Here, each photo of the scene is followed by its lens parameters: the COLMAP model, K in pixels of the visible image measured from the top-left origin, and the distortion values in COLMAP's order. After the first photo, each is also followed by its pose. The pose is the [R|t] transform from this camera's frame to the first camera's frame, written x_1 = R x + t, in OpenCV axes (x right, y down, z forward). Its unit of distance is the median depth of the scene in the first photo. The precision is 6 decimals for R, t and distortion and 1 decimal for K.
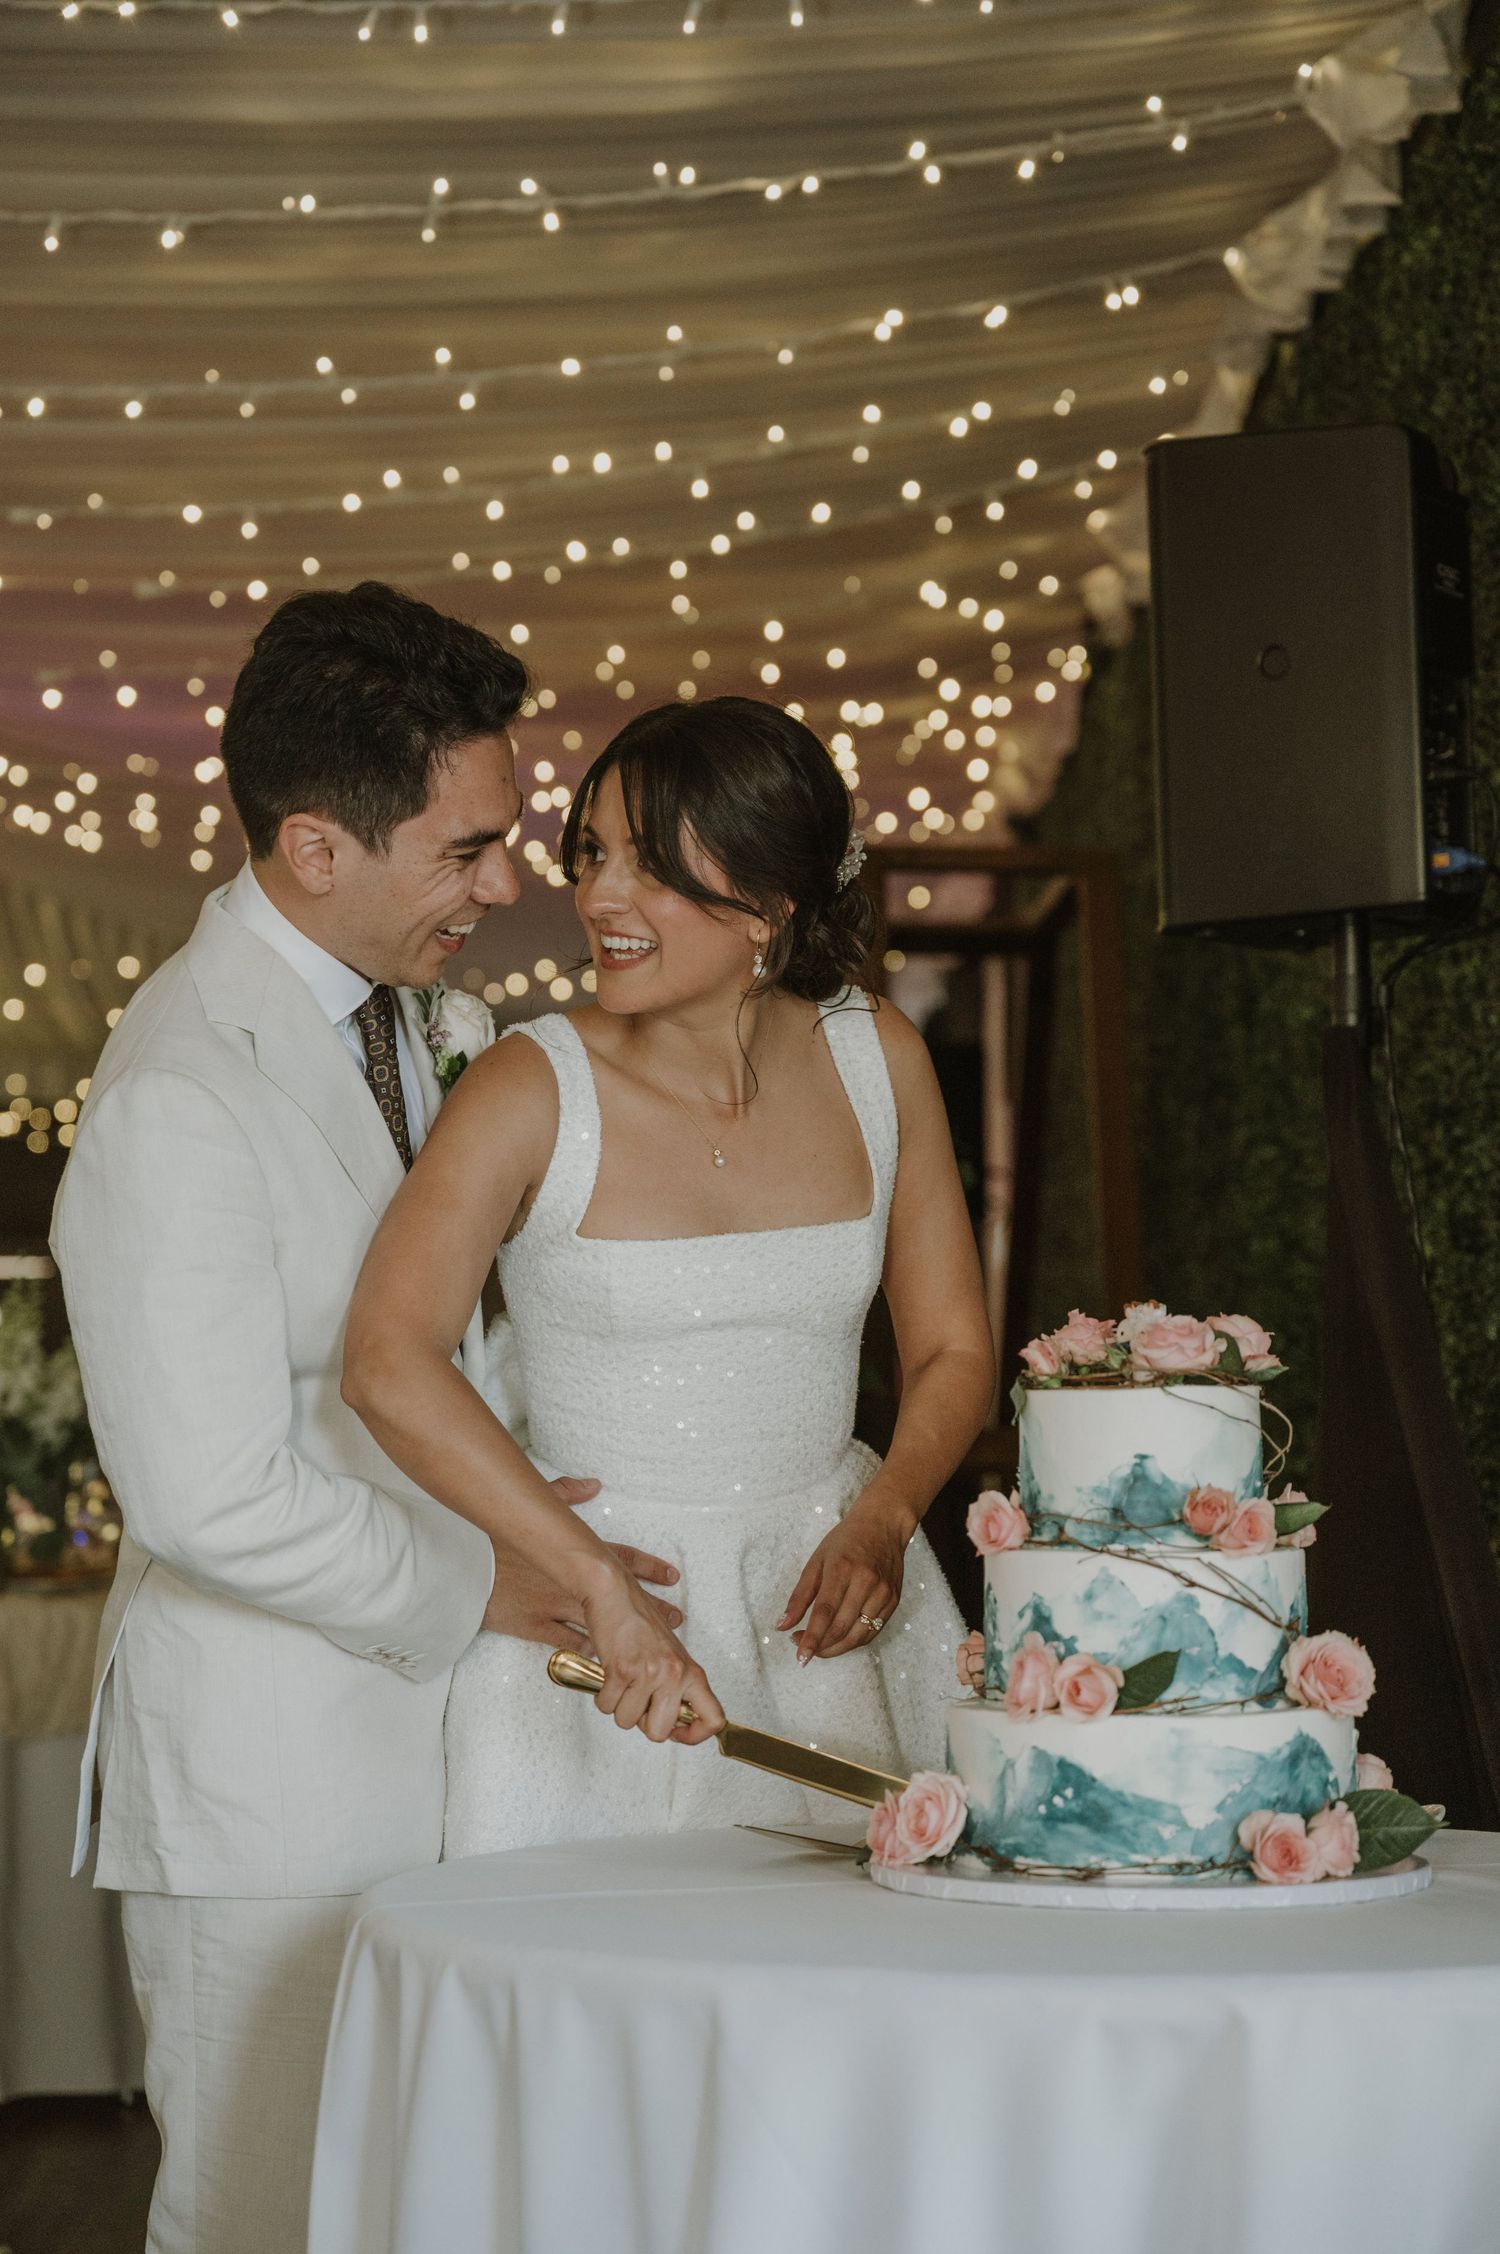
lens RADIAL K [[4602.3, 0, 744.5], [0, 4602.3, 1118.9], [0, 0, 1]] dist [-0.043167, 0.000000]
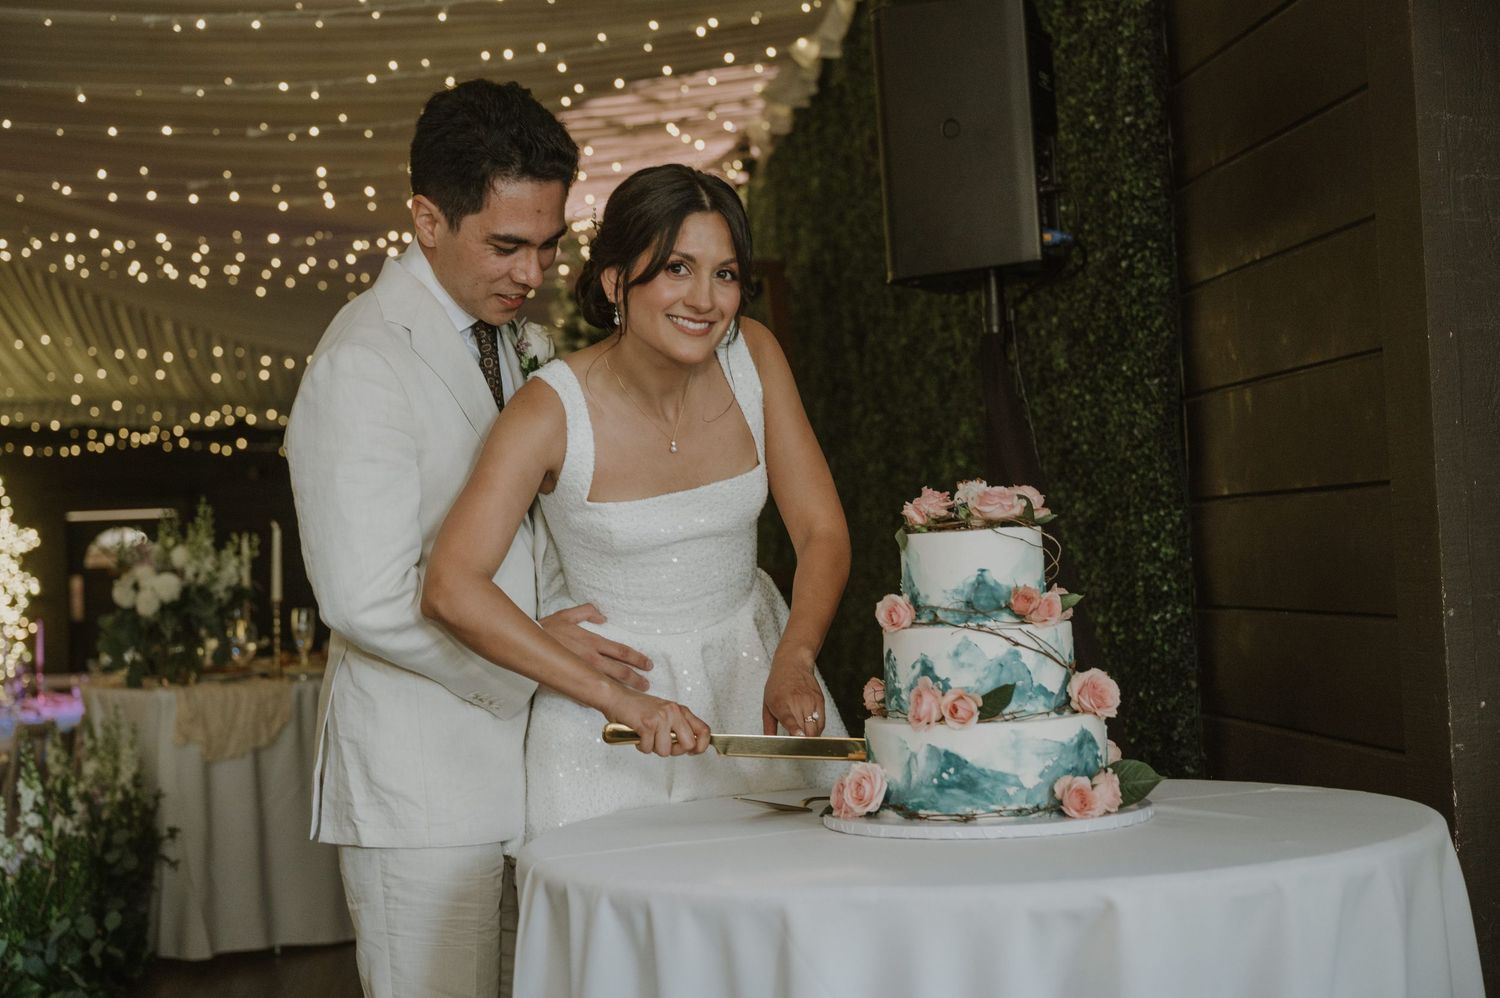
lens RADIAL K [[2259.0, 0, 718.9], [0, 2259.0, 489.2], [0, 0, 1]] dist [-0.024052, 0.000000]
pose [[0.994247, -0.036646, 0.100648, -0.067065], [0.033945, 0.999020, 0.028420, 0.012353], [-0.101591, -0.024840, 0.994516, 0.135351]]
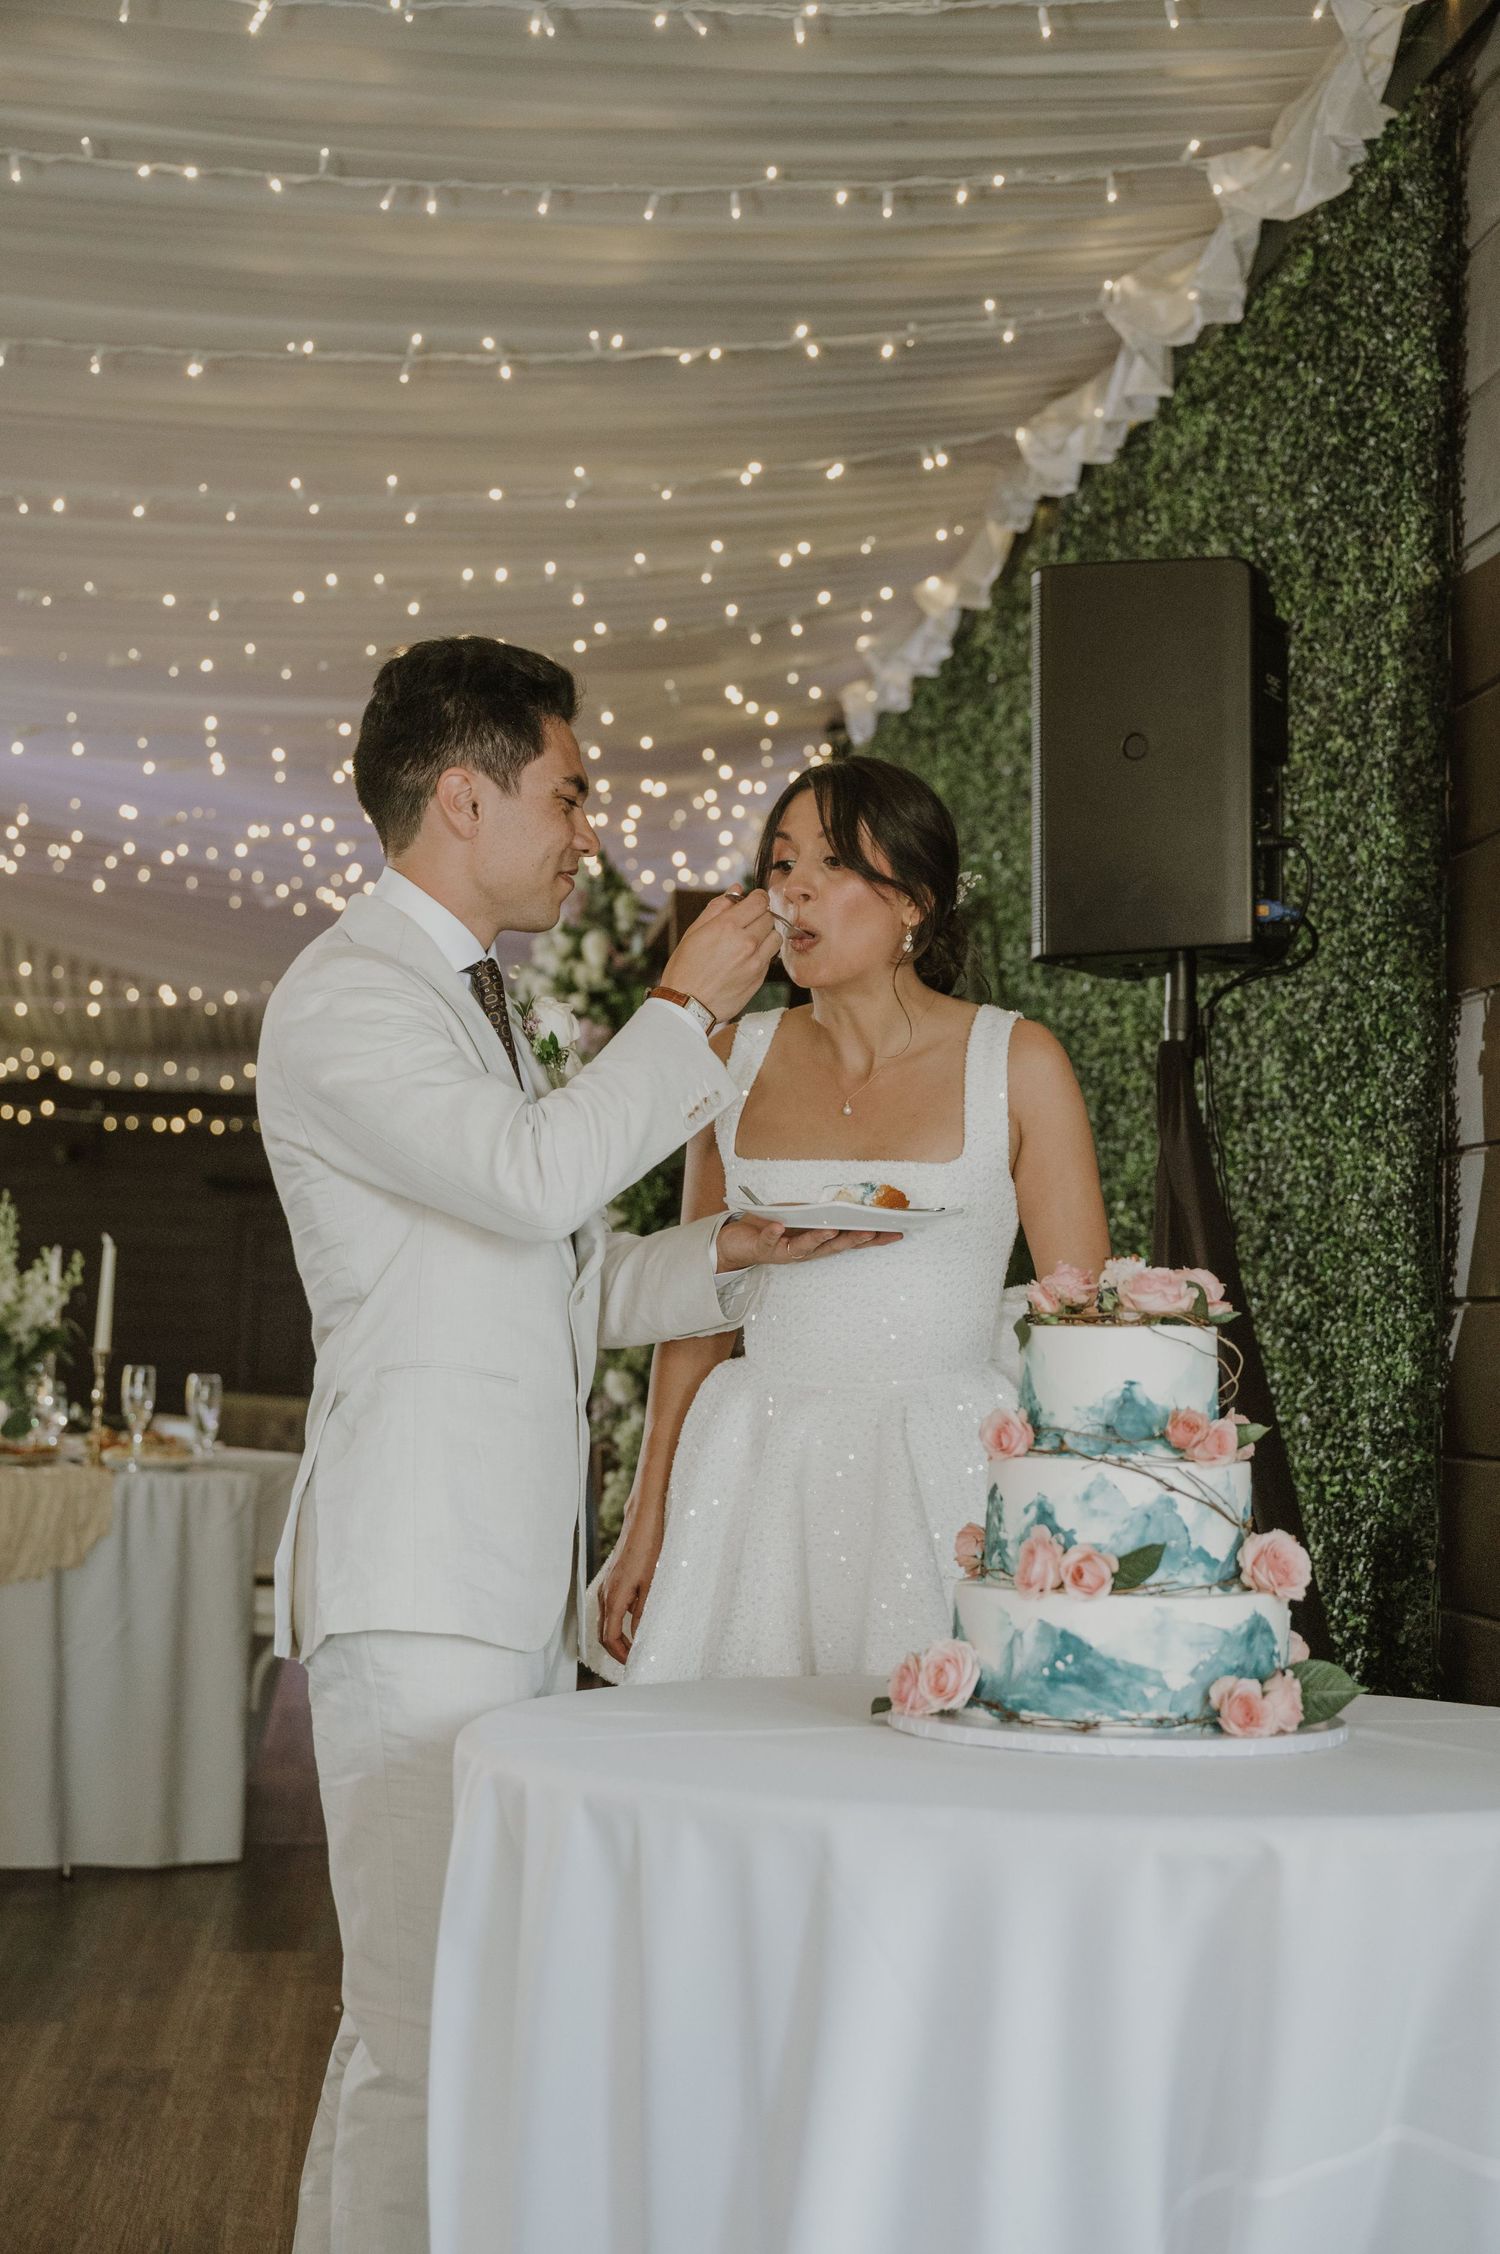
lens RADIAL K [[3498.0, 0, 757.2], [0, 3498.0, 1139.6], [0, 0, 1]] dist [-0.028769, 0.000000]
pose [[0.994536, 0.033061, 0.099024, -0.076659], [-0.033758, 0.999416, 0.005364, 0.005558], [-0.098789, -0.008677, 0.995071, 0.066497]]
